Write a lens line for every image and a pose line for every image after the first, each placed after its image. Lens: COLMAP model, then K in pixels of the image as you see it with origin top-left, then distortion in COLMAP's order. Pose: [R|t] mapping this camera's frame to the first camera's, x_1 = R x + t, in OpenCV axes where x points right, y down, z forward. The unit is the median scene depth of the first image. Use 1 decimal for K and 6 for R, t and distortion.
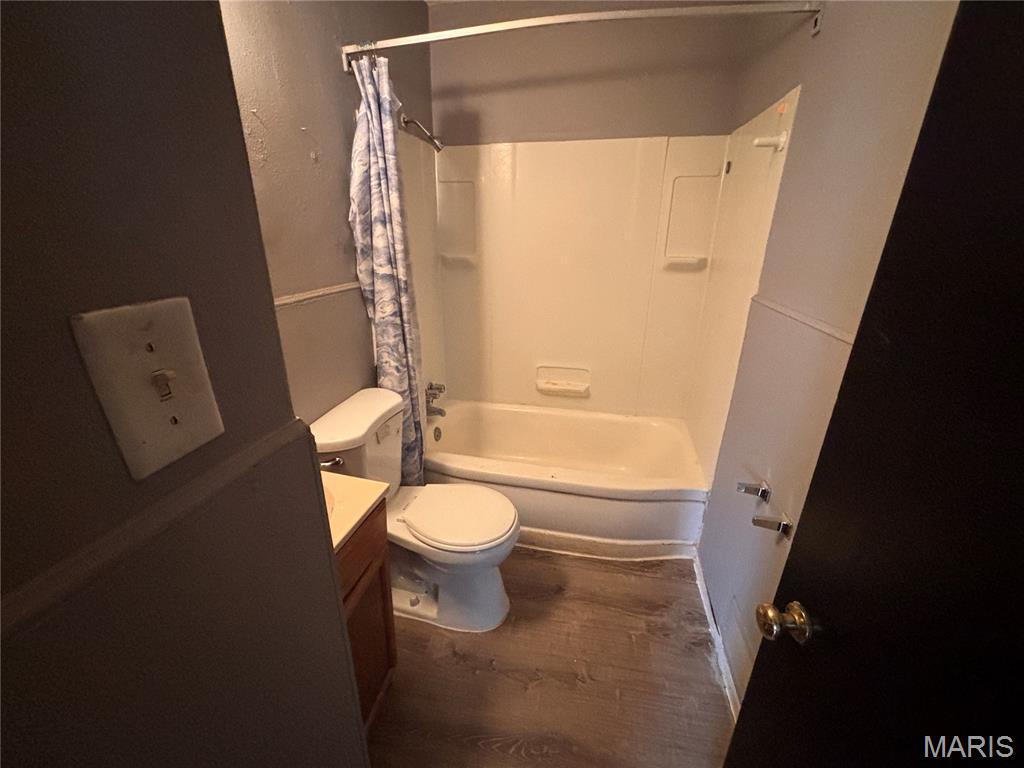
lens RADIAL K [[413.1, 0, 510.9], [0, 413.1, 380.4], [0, 0, 1]] dist [0.003581, -0.000238]
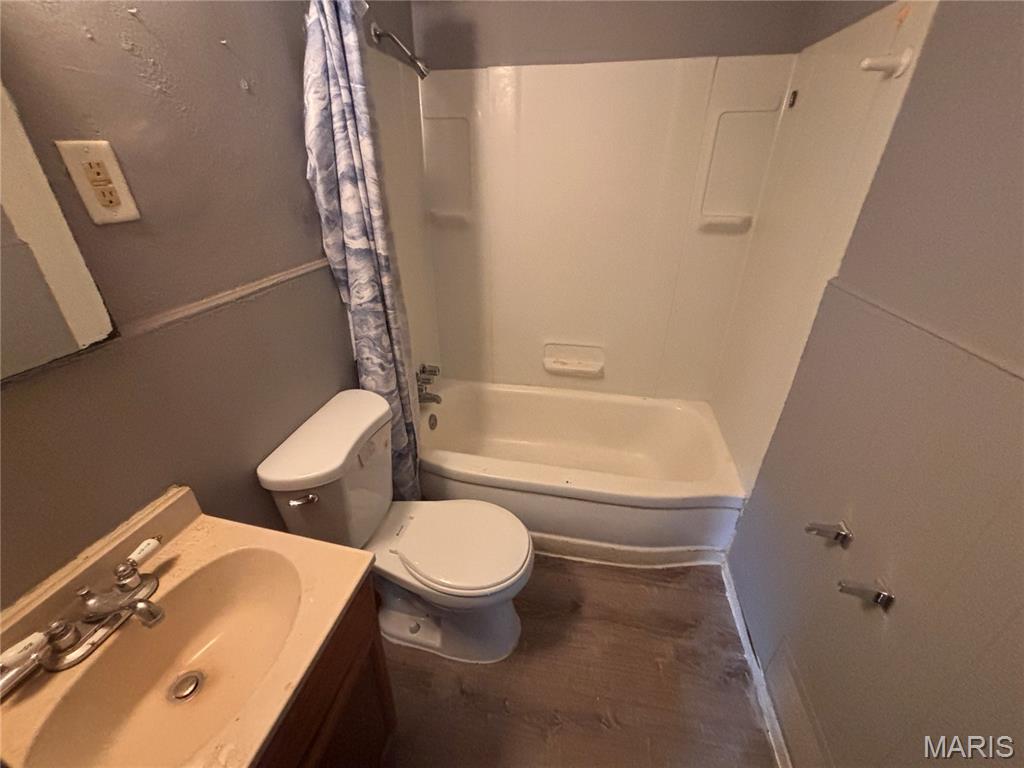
lens RADIAL K [[420.8, 0, 512.0], [0, 420.8, 384.0], [0, 0, 1]] dist [-0.015144, 0.013679]
pose [[0.999789, -0.011744, 0.016871, -0.032939], [0.009471, 0.991599, 0.129004, -0.100783], [-0.018245, -0.128817, 0.991501, 0.172847]]
